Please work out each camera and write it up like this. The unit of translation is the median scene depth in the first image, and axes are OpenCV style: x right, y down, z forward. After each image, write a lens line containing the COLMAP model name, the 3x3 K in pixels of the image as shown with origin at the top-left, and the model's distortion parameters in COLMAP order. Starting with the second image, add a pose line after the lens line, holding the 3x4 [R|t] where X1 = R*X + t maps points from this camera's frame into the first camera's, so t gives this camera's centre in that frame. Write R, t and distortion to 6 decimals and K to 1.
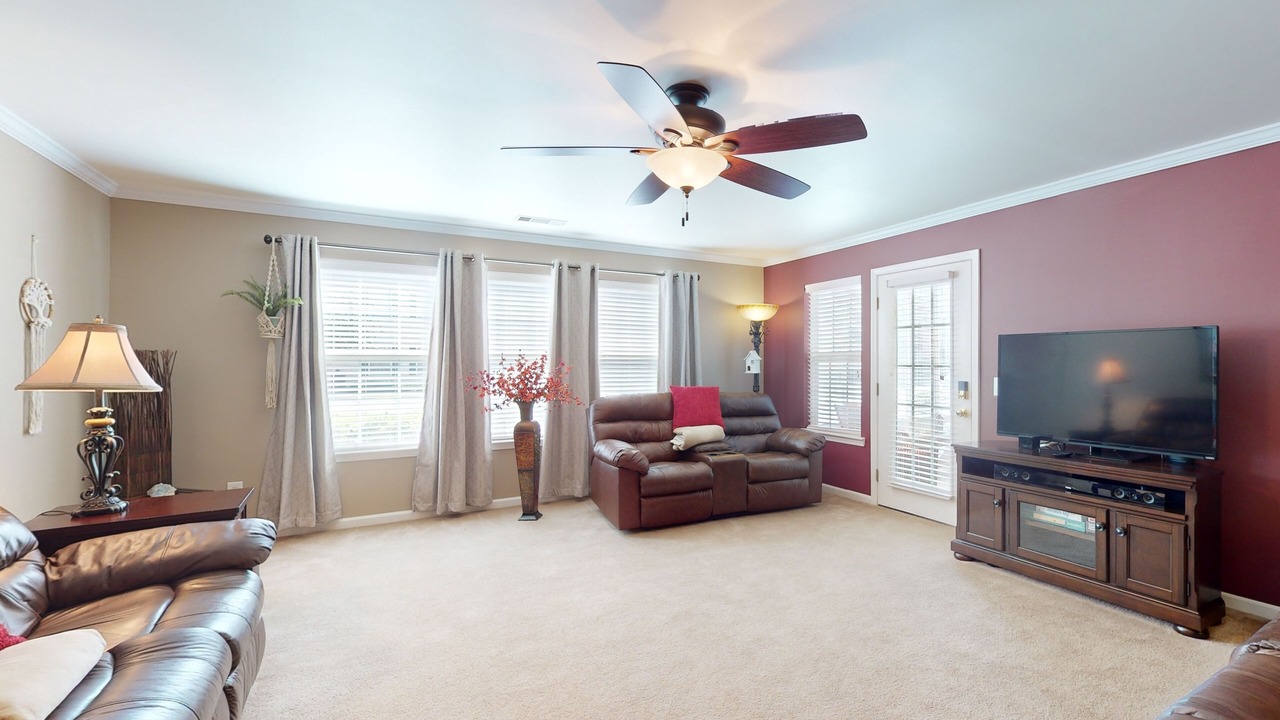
lens RADIAL K [[565.7, 0, 696.7], [0, 565.7, 363.5], [0, 0, 1]] dist [0.000507, 0.000081]
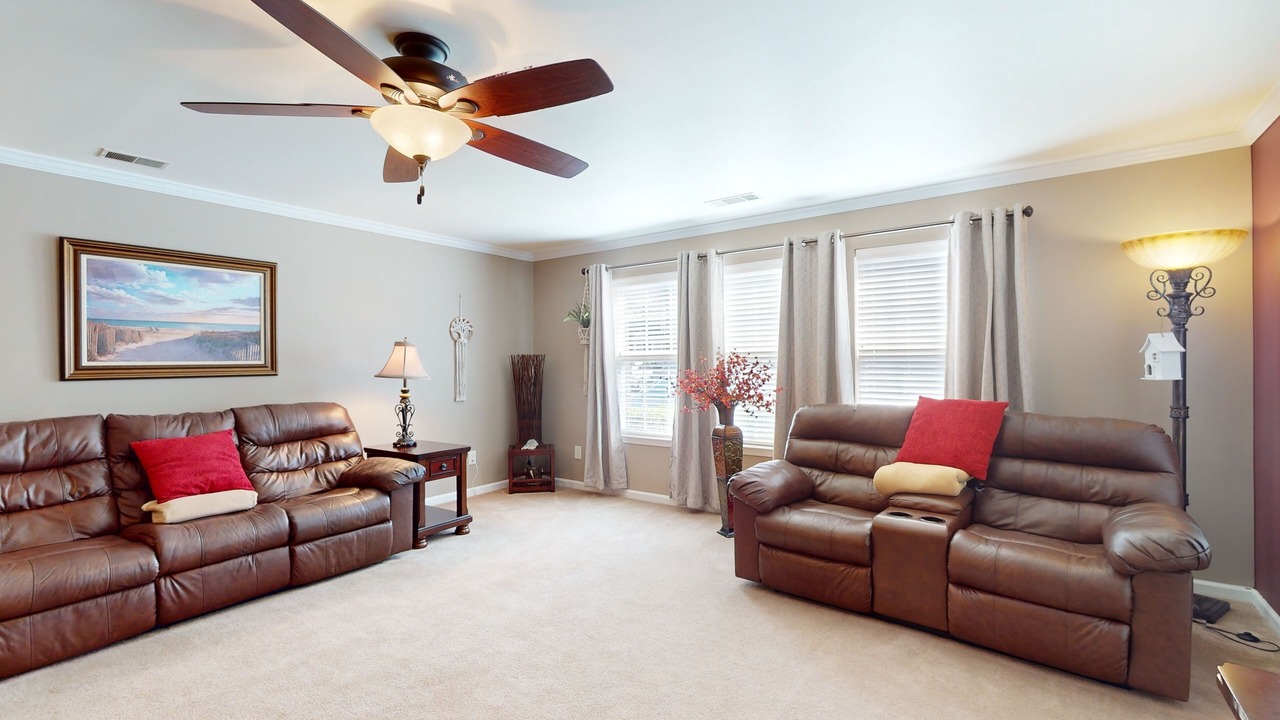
lens RADIAL K [[557.3, 0, 624.1], [0, 557.3, 359.7], [0, 0, 1]] dist [0.001051, 0.000109]
pose [[0.389854, -0.005964, -0.920857, 0.462572], [0.004554, 0.999979, -0.004548, -0.000018], [0.920865, -0.002421, 0.389873, 0.507111]]
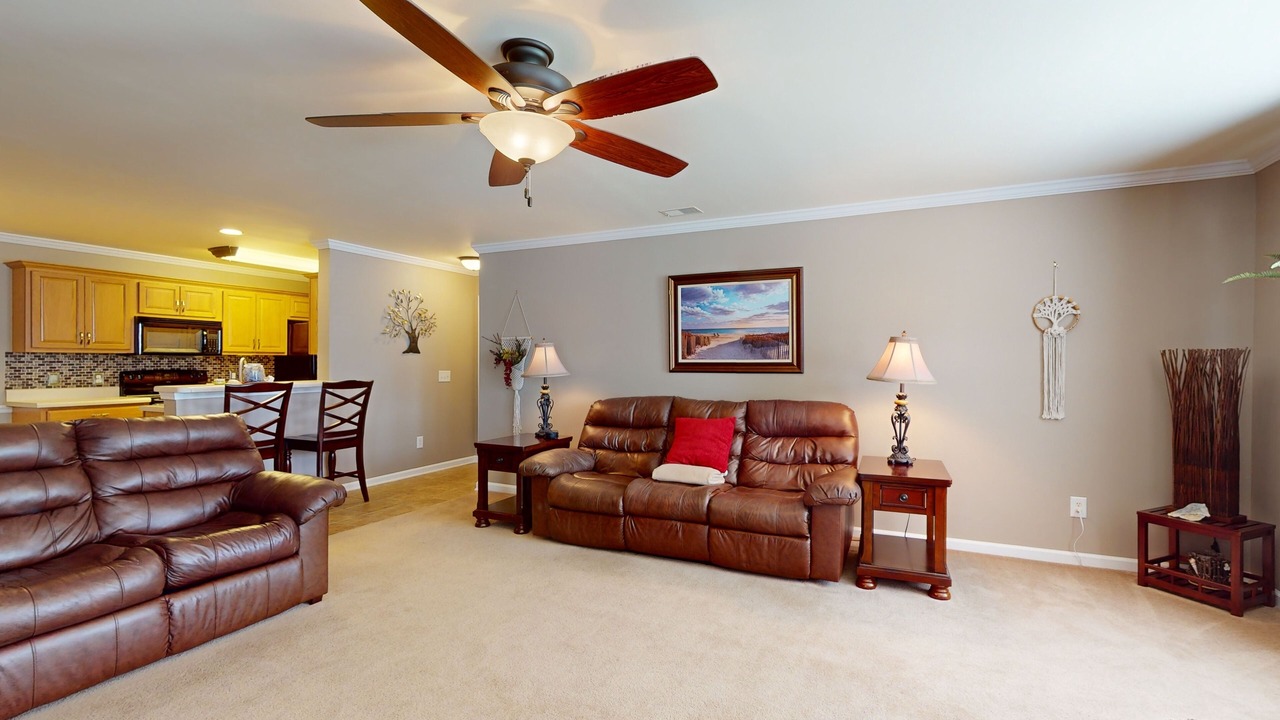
lens RADIAL K [[576.4, 0, 701.7], [0, 576.4, 361.3], [0, 0, 1]] dist [-0.000625, -0.000590]
pose [[-0.811040, -0.003758, -0.584979, 0.155488], [-0.004293, 0.999991, -0.000472, -0.000347], [0.584976, 0.002129, -0.811048, 0.999024]]
